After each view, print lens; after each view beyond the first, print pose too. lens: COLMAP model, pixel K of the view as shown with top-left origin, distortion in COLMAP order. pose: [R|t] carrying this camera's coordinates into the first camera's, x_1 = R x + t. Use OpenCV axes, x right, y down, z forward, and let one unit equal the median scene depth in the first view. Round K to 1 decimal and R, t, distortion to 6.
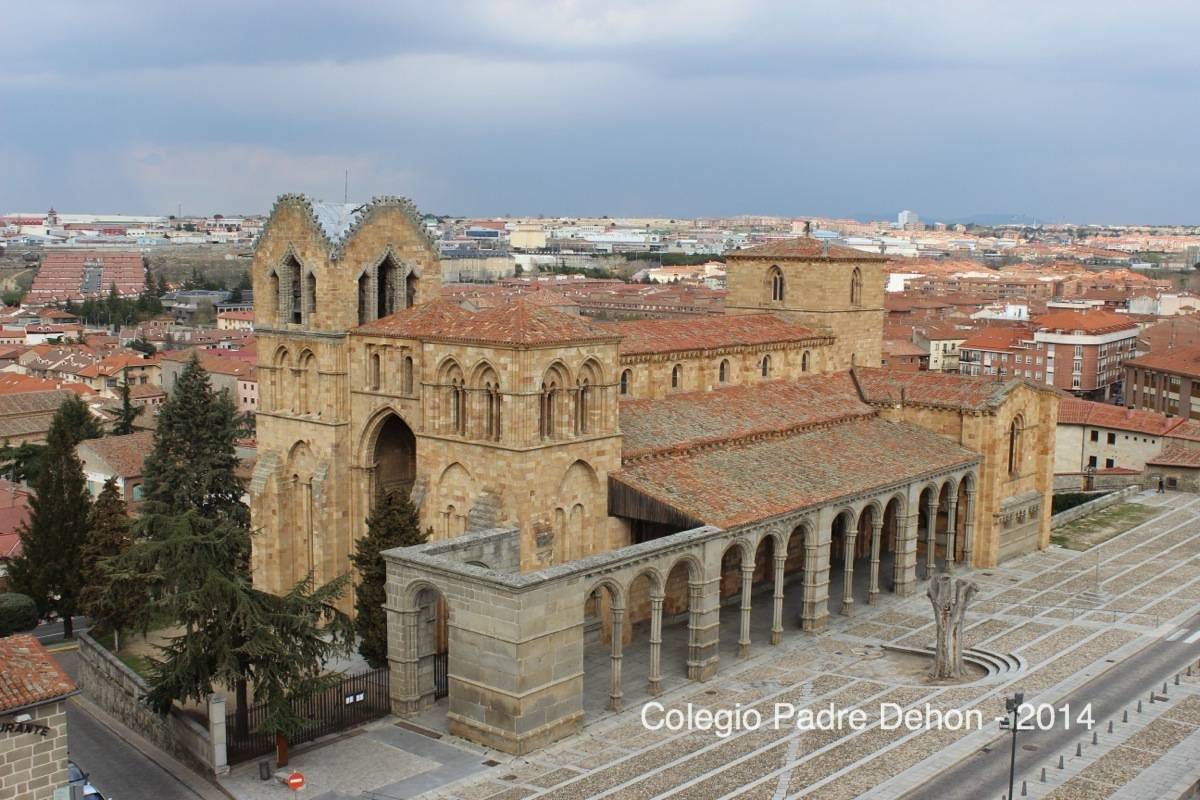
lens RADIAL K [[1366.0, 0, 605.7], [0, 1366.0, 410.2], [0, 0, 1]] dist [-0.072621, 0.000000]
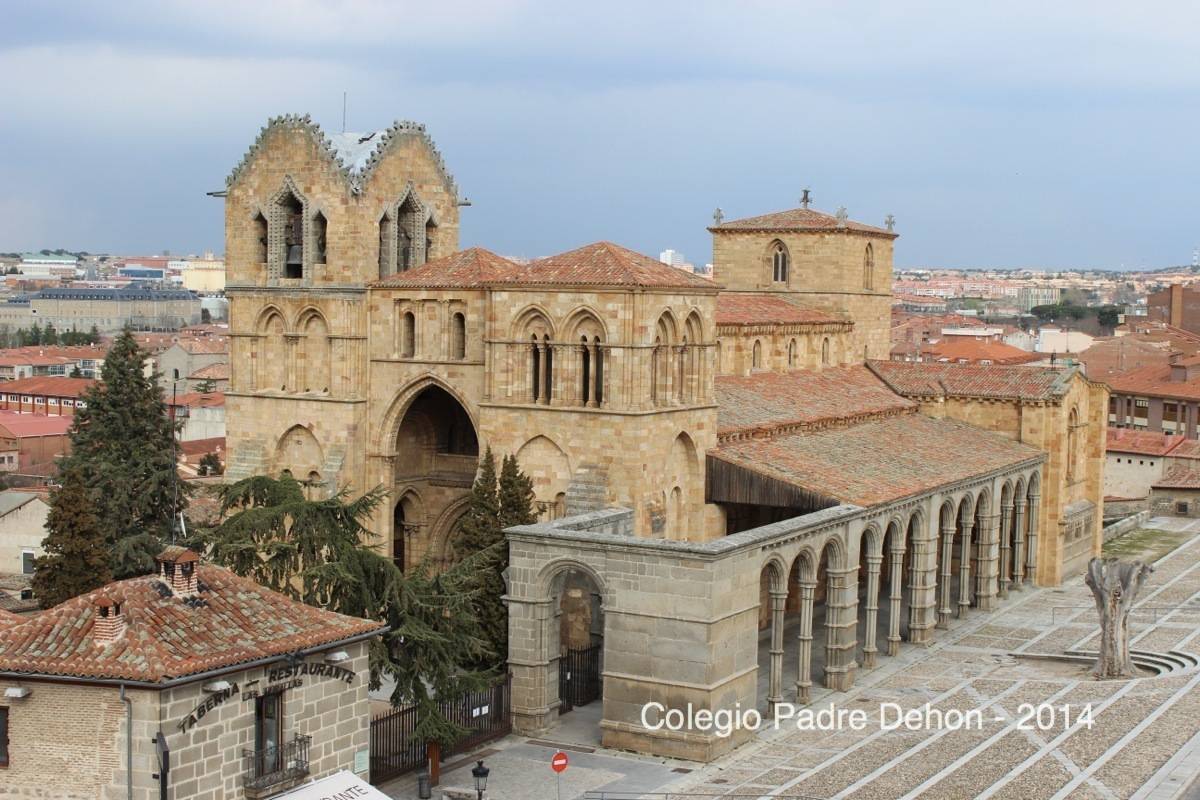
lens RADIAL K [[1732.7, 0, 599.8], [0, 1732.7, 410.9], [0, 0, 1]] dist [-0.022457, 0.000000]
pose [[0.982708, -0.007797, 0.184995, -0.243794], [0.018026, 0.998396, -0.053676, 0.073203], [-0.184280, 0.056083, 0.981272, -0.024272]]
